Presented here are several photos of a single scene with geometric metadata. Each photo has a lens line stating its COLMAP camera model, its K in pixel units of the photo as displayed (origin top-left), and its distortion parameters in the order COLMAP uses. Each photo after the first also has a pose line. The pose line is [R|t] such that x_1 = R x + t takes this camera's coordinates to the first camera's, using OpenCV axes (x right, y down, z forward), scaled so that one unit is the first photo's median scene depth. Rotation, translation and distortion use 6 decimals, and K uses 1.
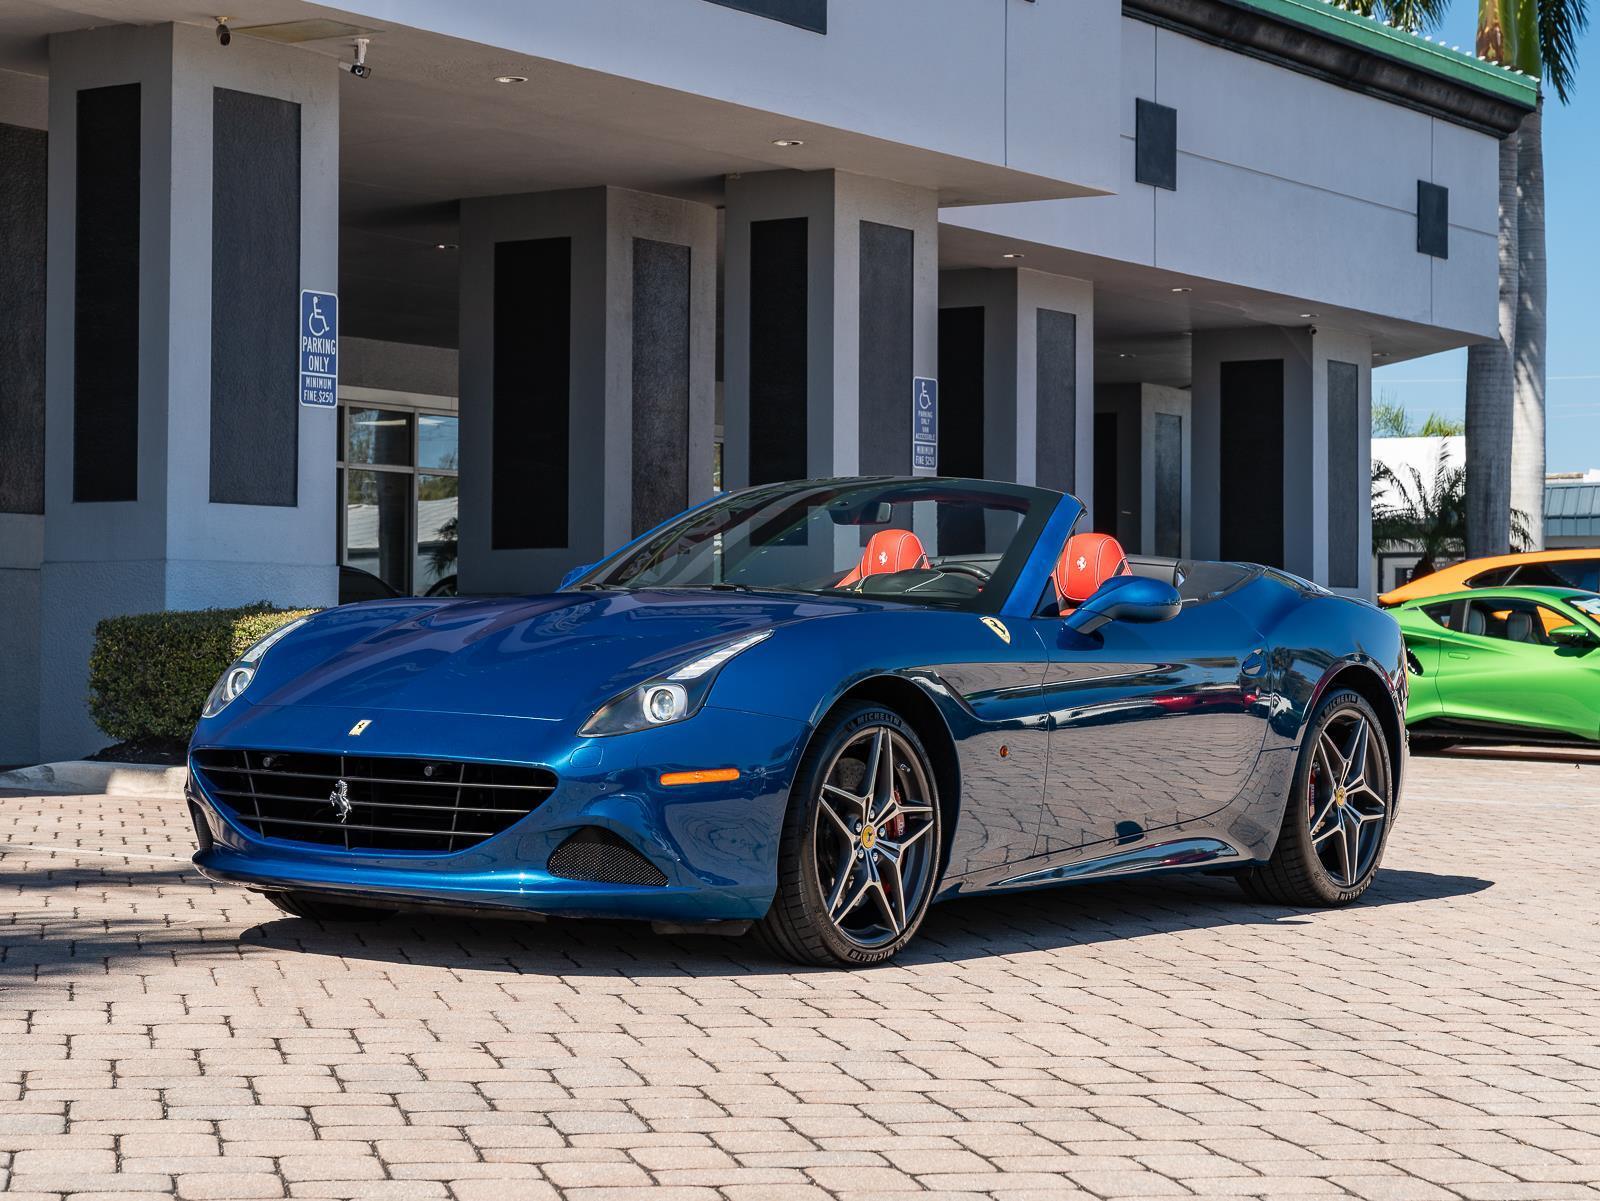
lens RADIAL K [[3726.7, 0, 796.8], [0, 3726.7, 594.1], [0, 0, 1]] dist [0.072378, 0.000000]
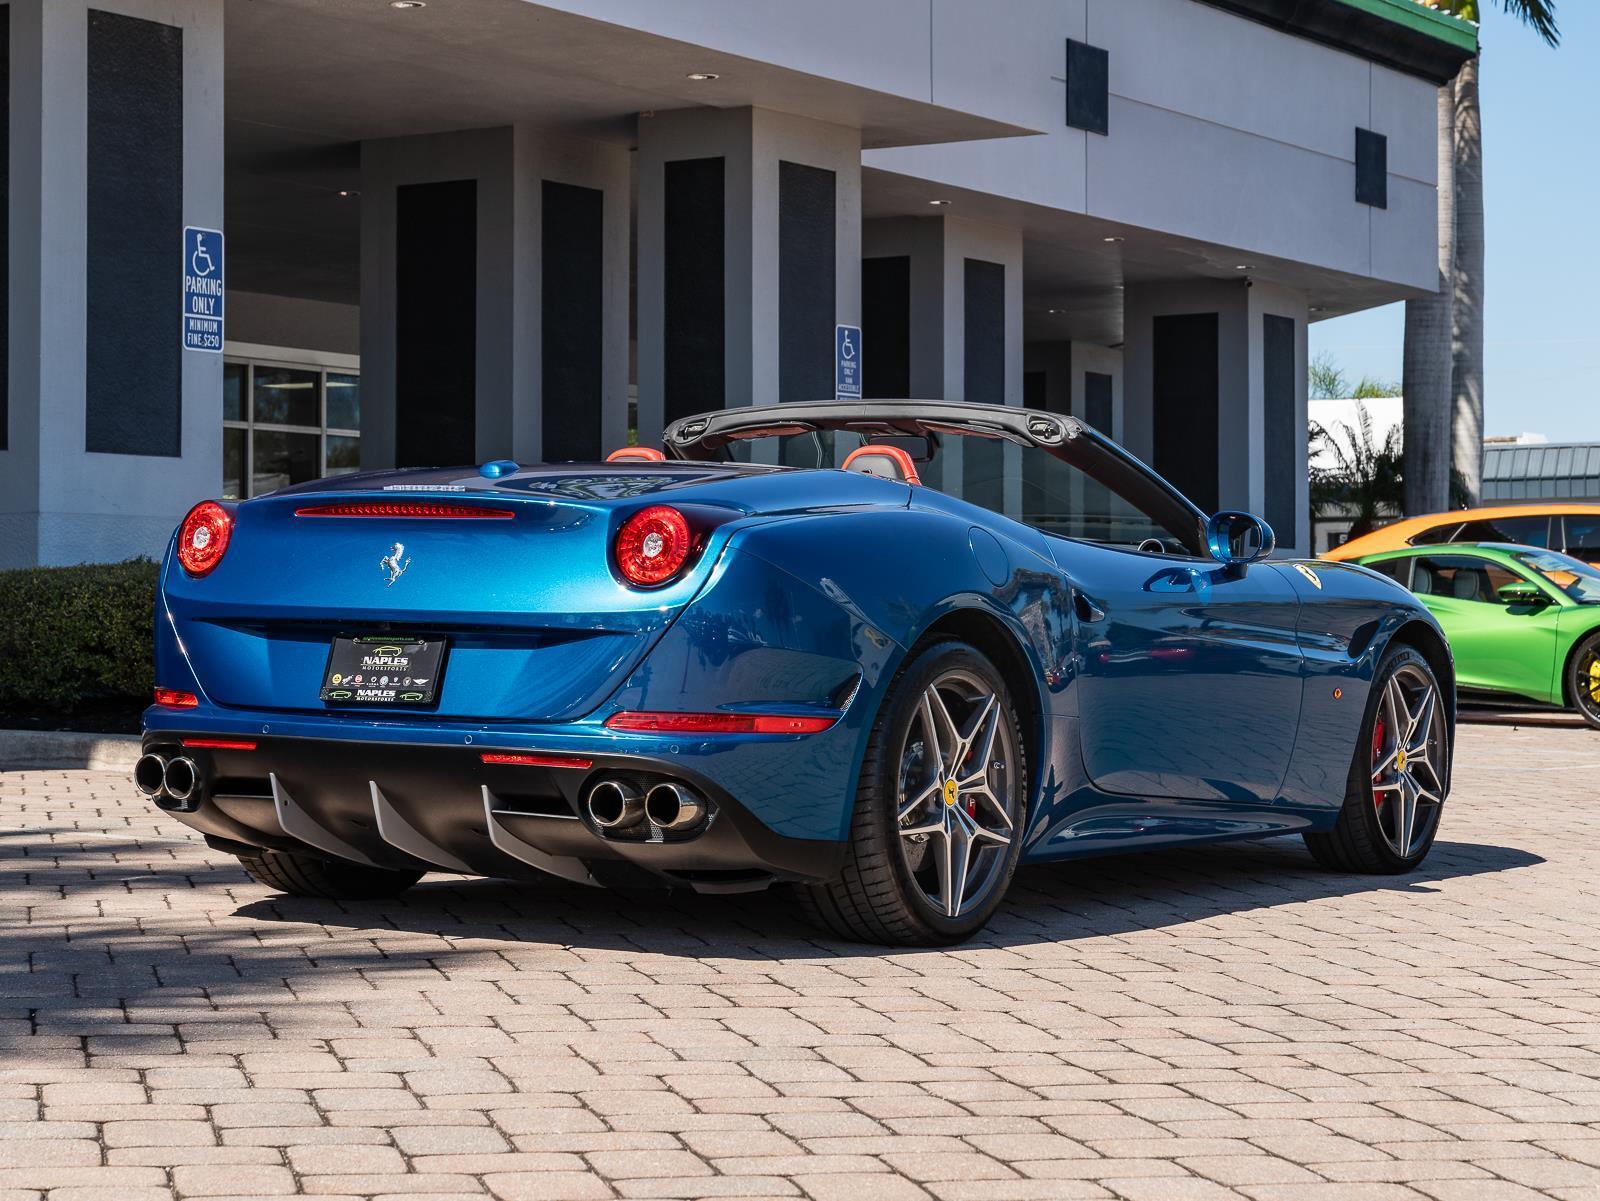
lens RADIAL K [[3456.0, 0, 762.6], [0, 3456.0, 609.6], [0, 0, 1]] dist [0.047448, 0.000000]
pose [[0.999959, -0.004382, 0.007891, 0.005484], [0.004338, 0.999975, 0.005517, 0.010450], [-0.007915, -0.005483, 0.999954, 0.121920]]
